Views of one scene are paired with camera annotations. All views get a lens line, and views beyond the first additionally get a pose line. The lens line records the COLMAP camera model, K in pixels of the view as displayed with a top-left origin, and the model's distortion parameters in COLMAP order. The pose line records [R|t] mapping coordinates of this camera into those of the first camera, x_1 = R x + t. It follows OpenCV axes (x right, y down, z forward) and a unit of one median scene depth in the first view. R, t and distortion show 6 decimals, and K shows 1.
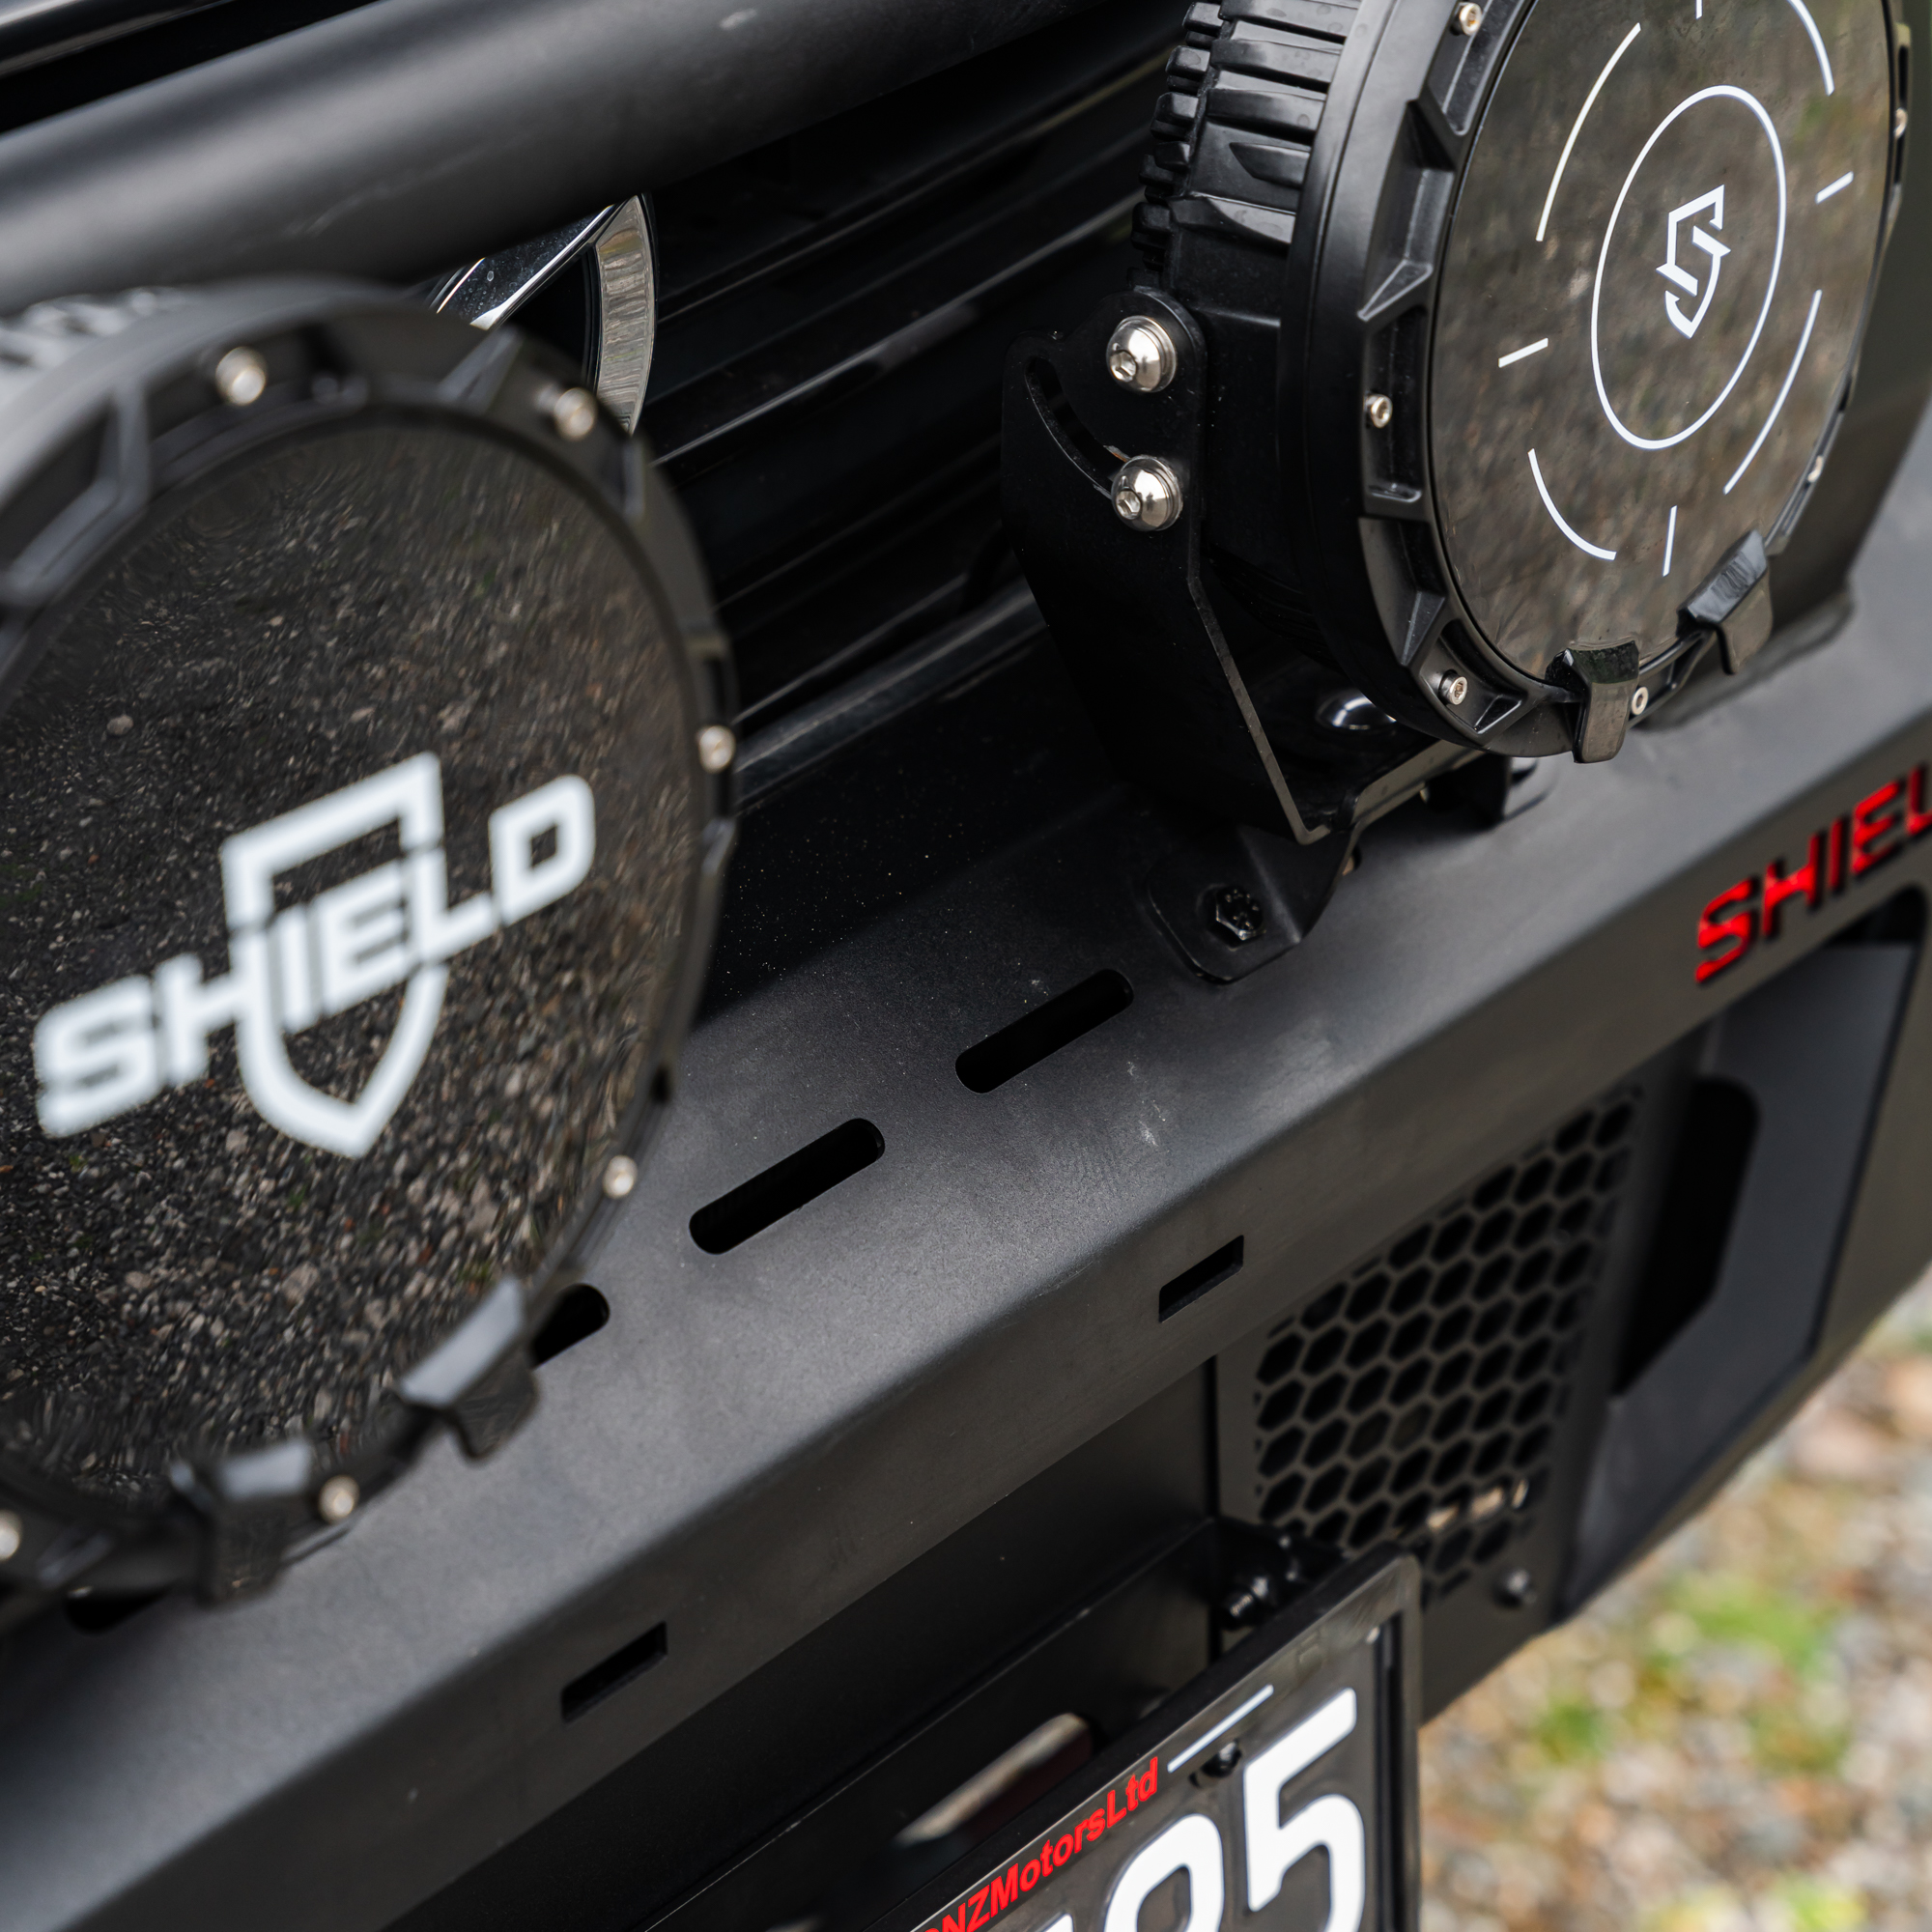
lens RADIAL K [[5555.8, 0, 968.2], [0, 5555.8, 966.8], [0, 0, 1]] dist [-0.007619, 0.000000]
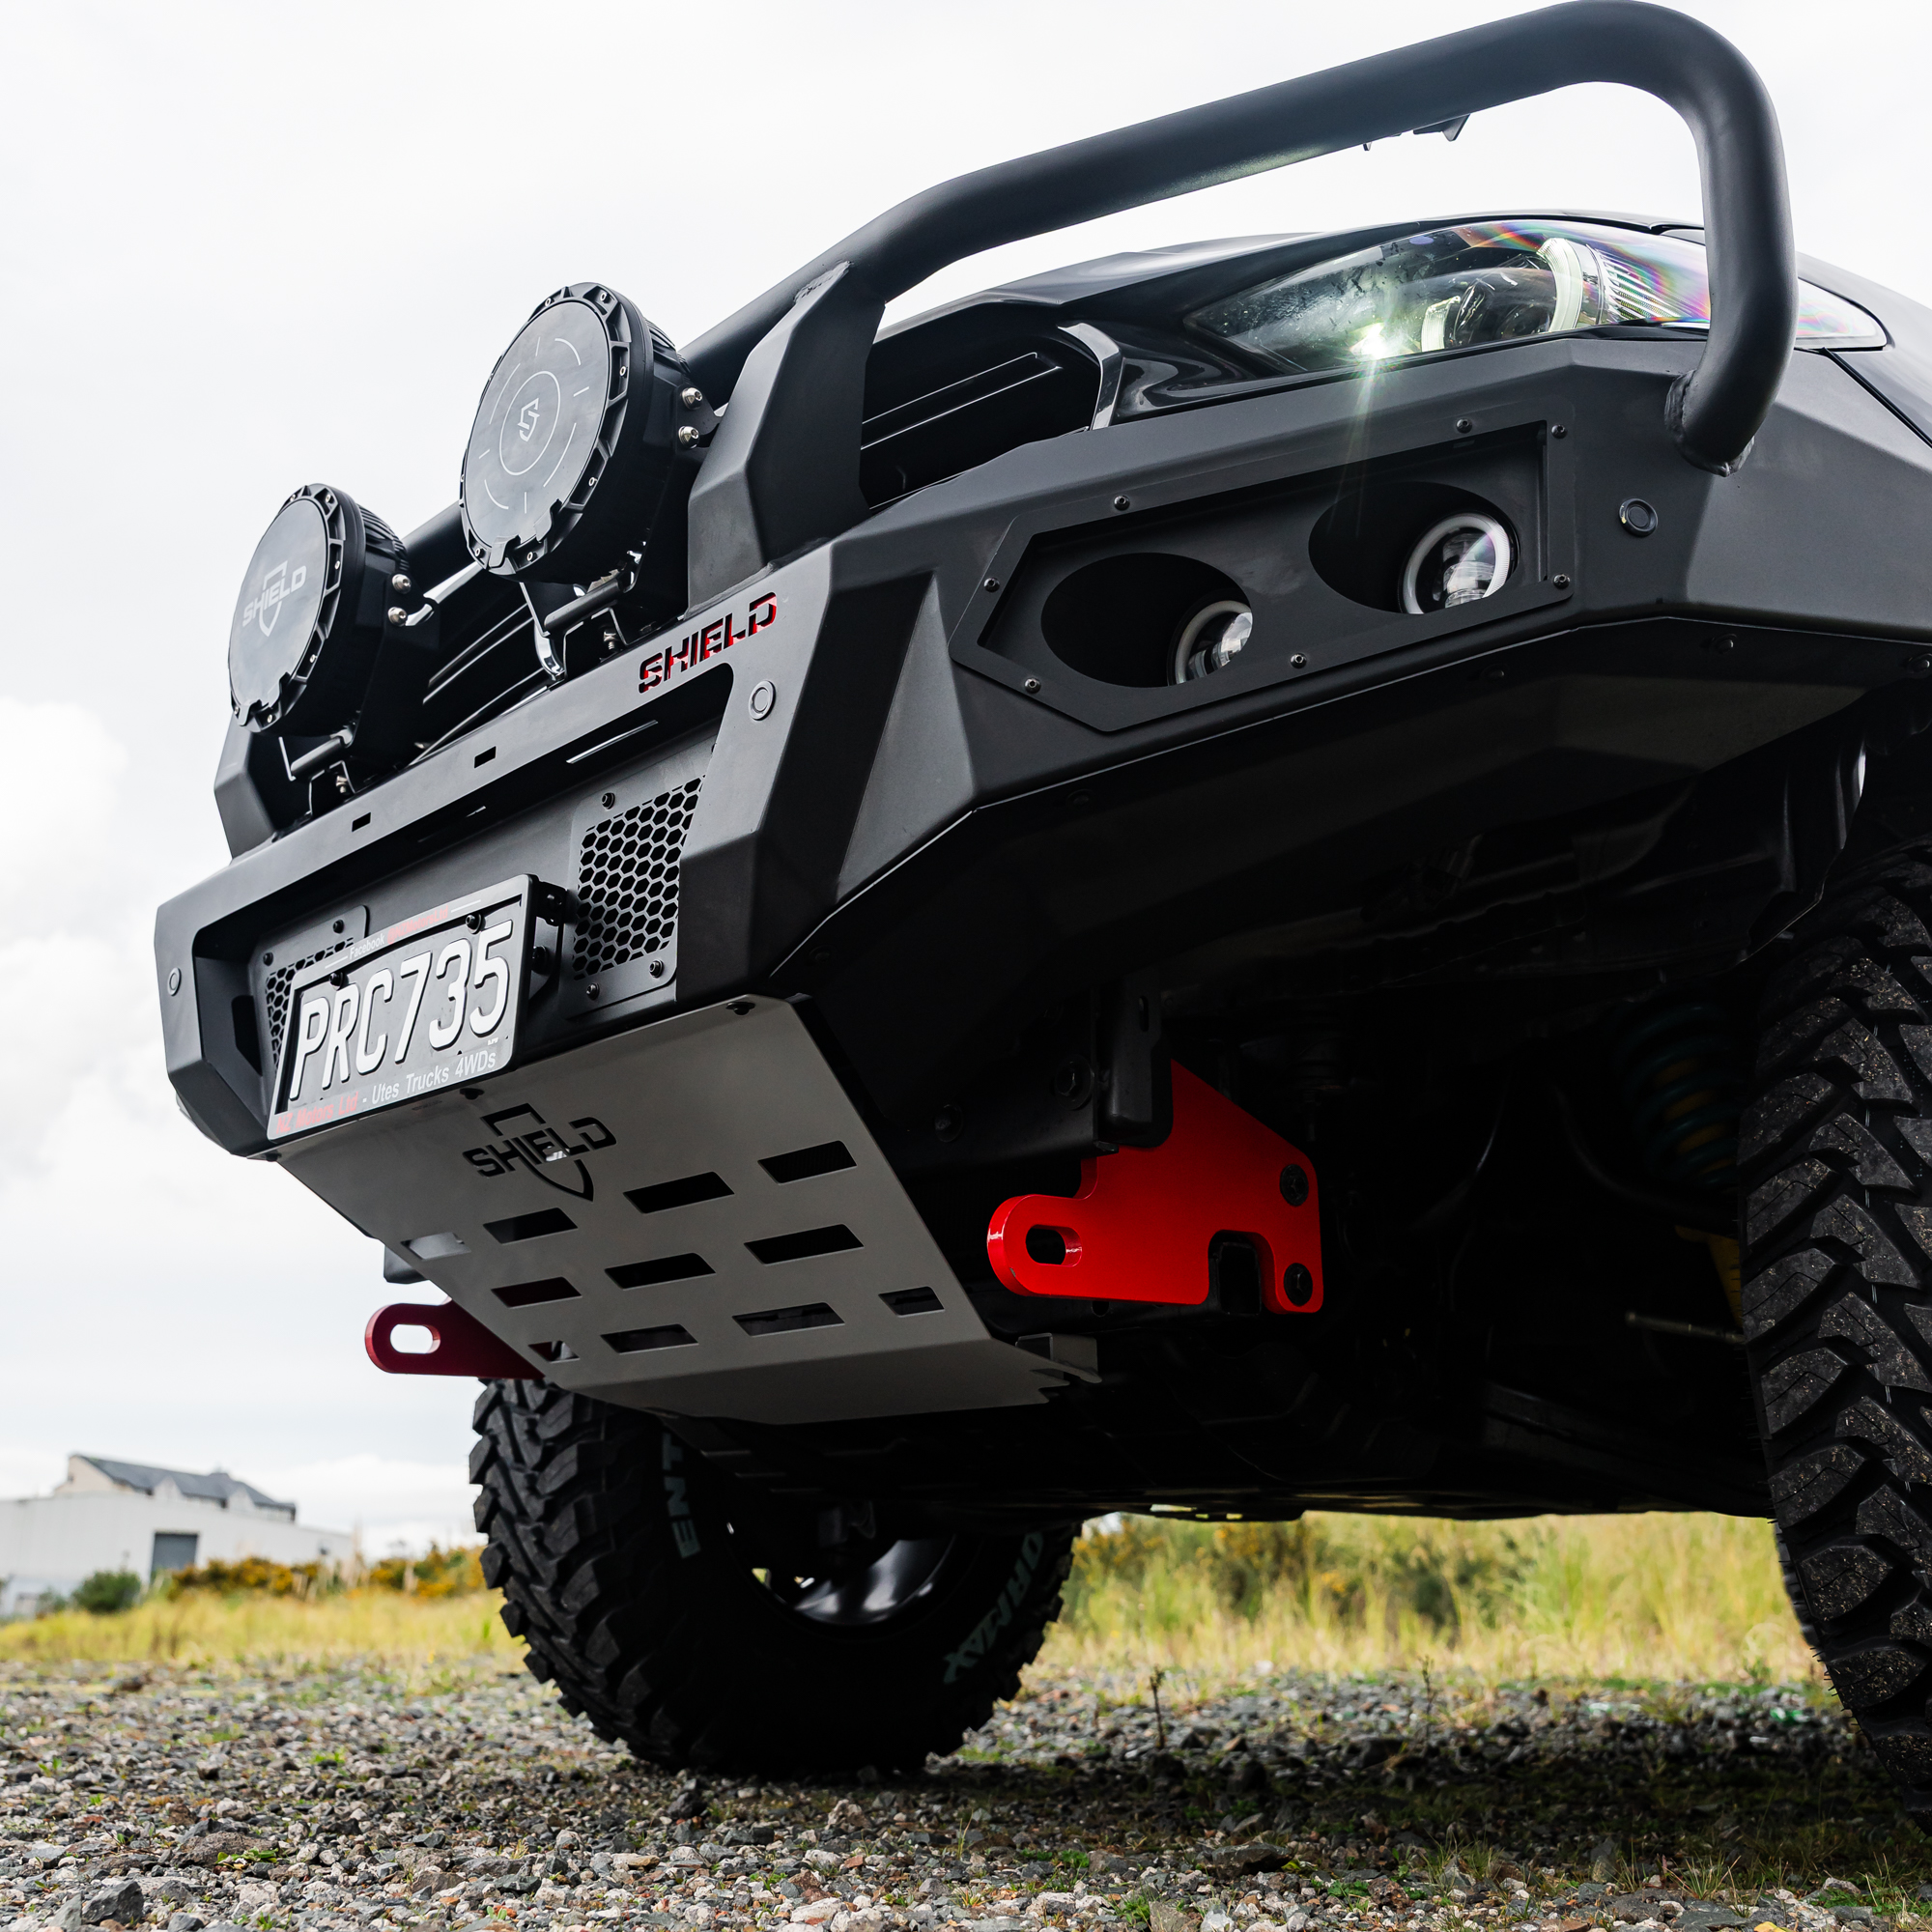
lens RADIAL K [[2179.4, 0, 1010.4], [0, 2179.4, 945.6], [0, 0, 1]] dist [-0.022348, 0.000000]
pose [[-0.132334, -0.268832, -0.954053, 1.302090], [-0.455906, 0.871170, -0.182240, 0.266364], [0.880135, 0.410842, -0.237847, 1.746761]]
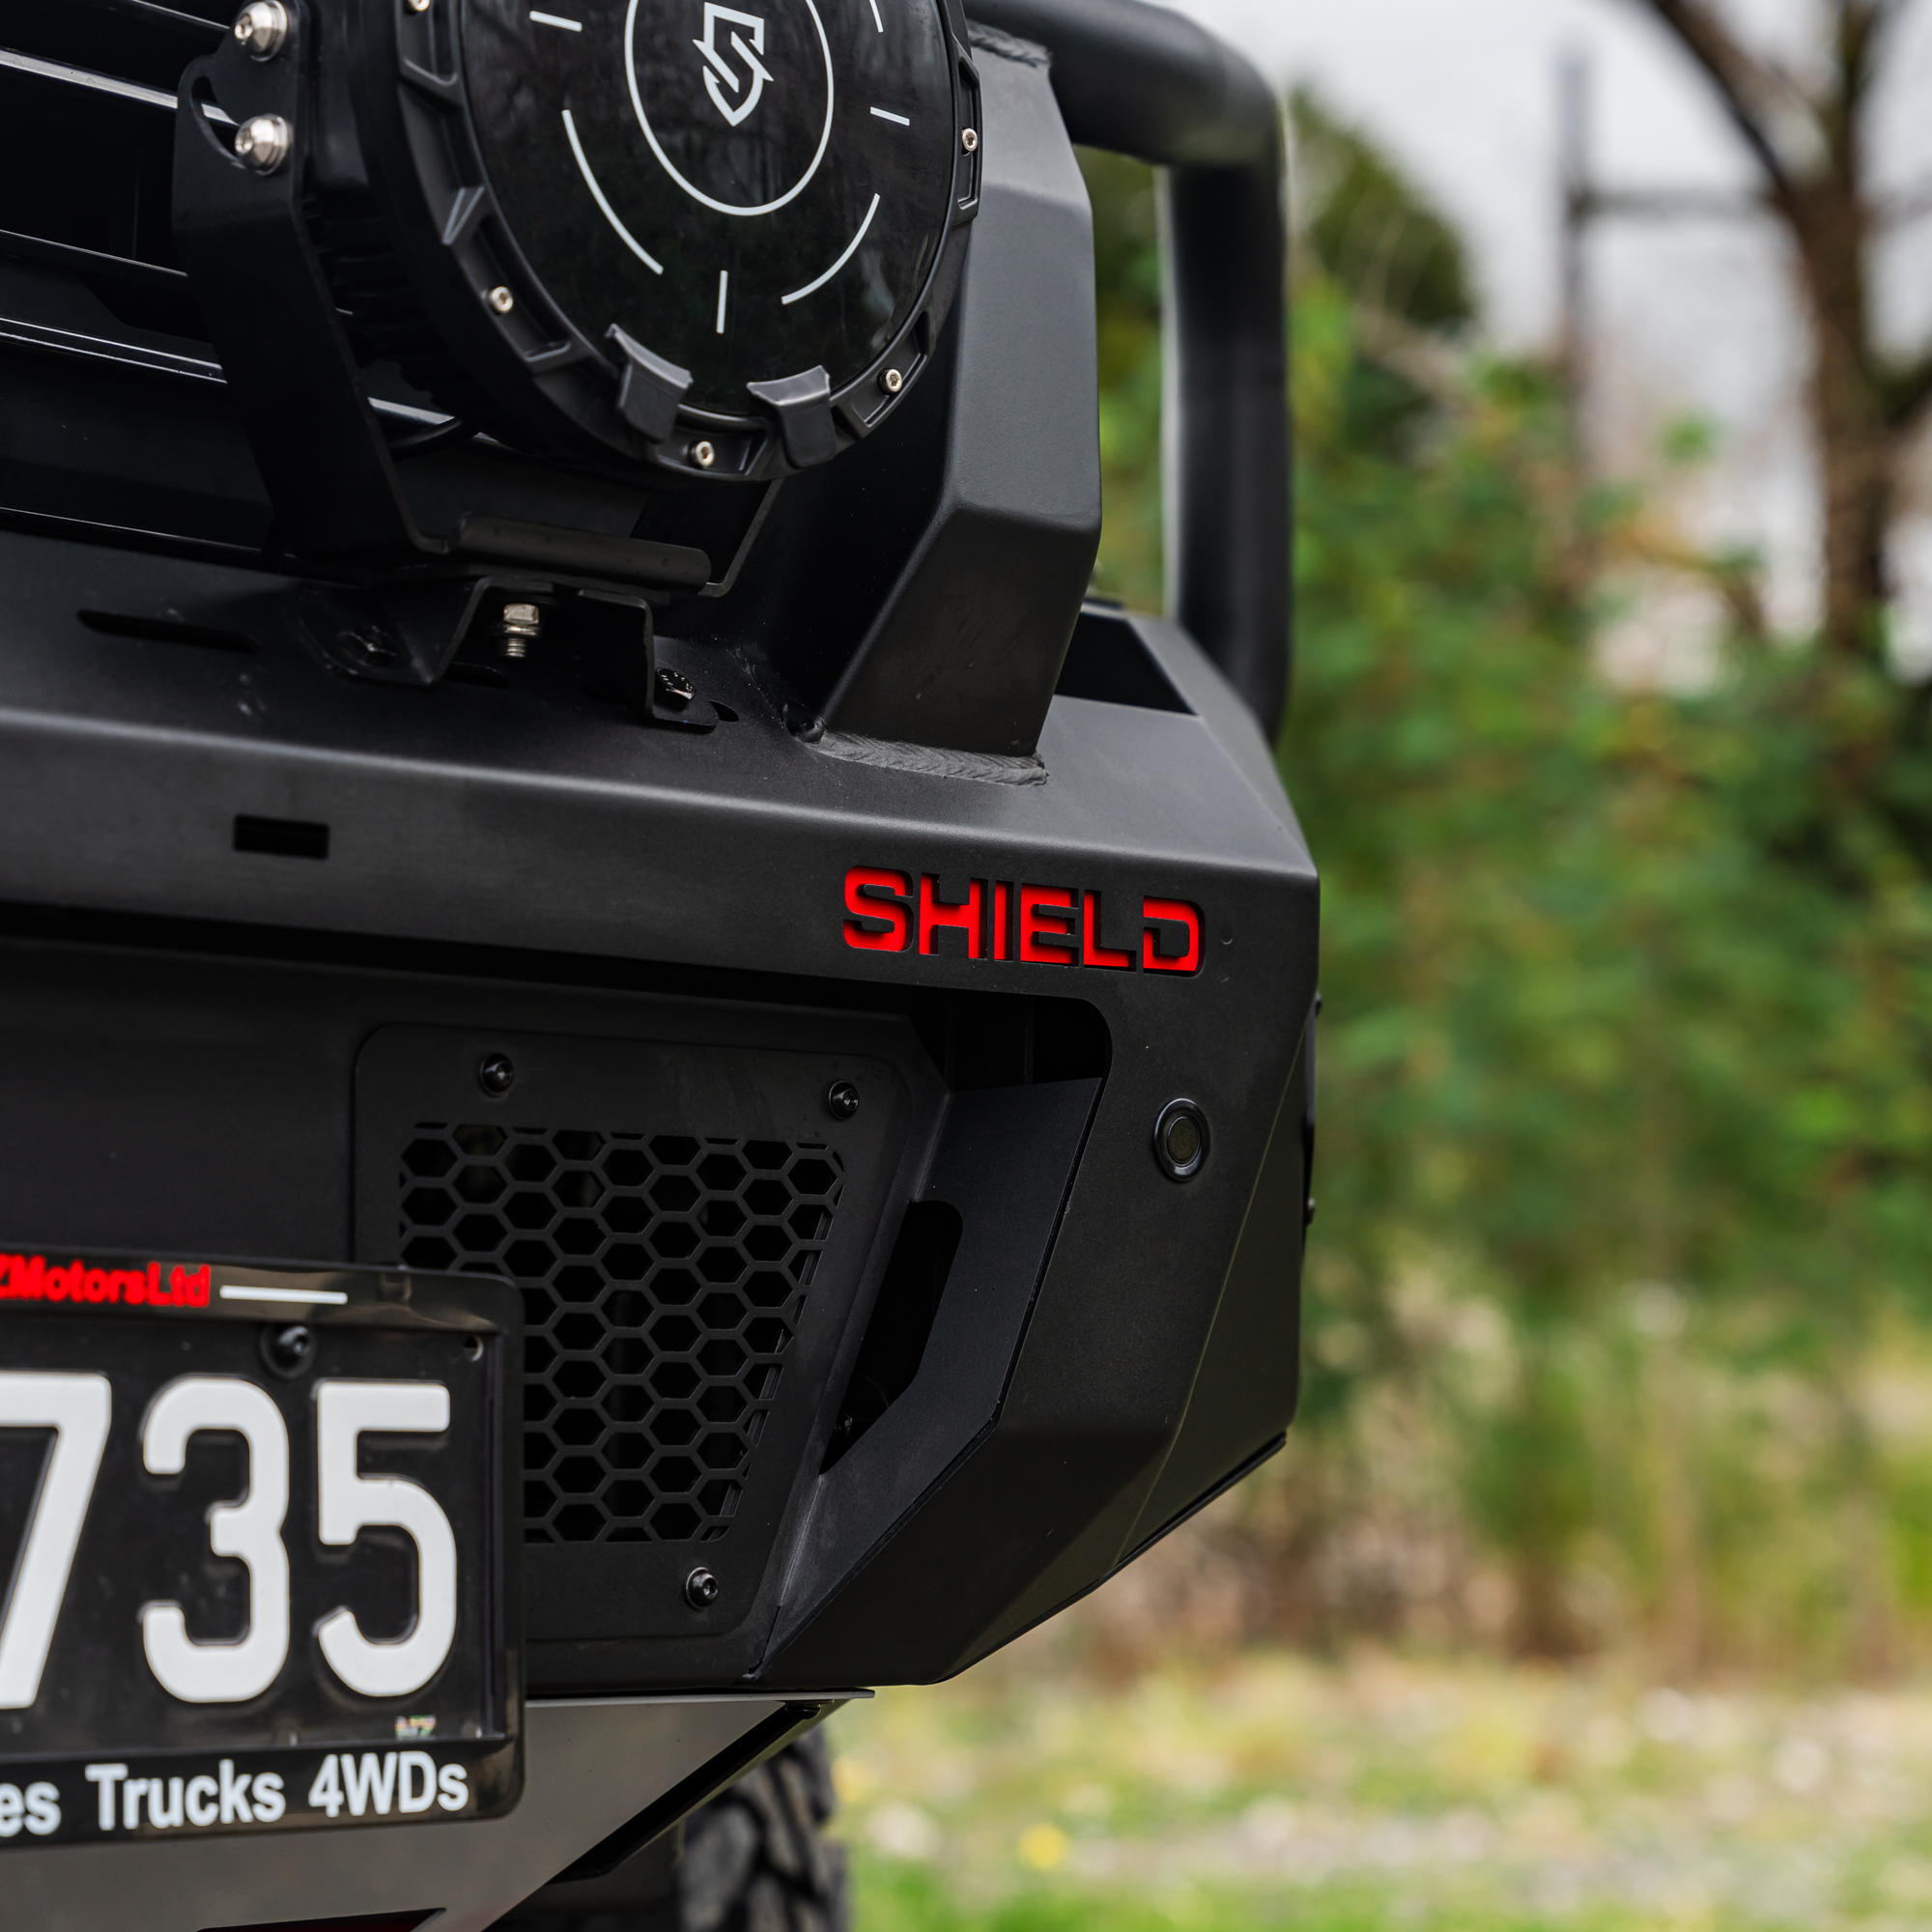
lens RADIAL K [[5332.4, 0, 960.8], [0, 5332.4, 975.8], [0, 0, 1]] dist [-0.005708, 0.000000]
pose [[0.995828, 0.022135, -0.088522, 0.300873], [-0.065891, 0.845547, -0.529820, 0.703845], [0.063122, 0.533442, 0.843478, 0.093677]]
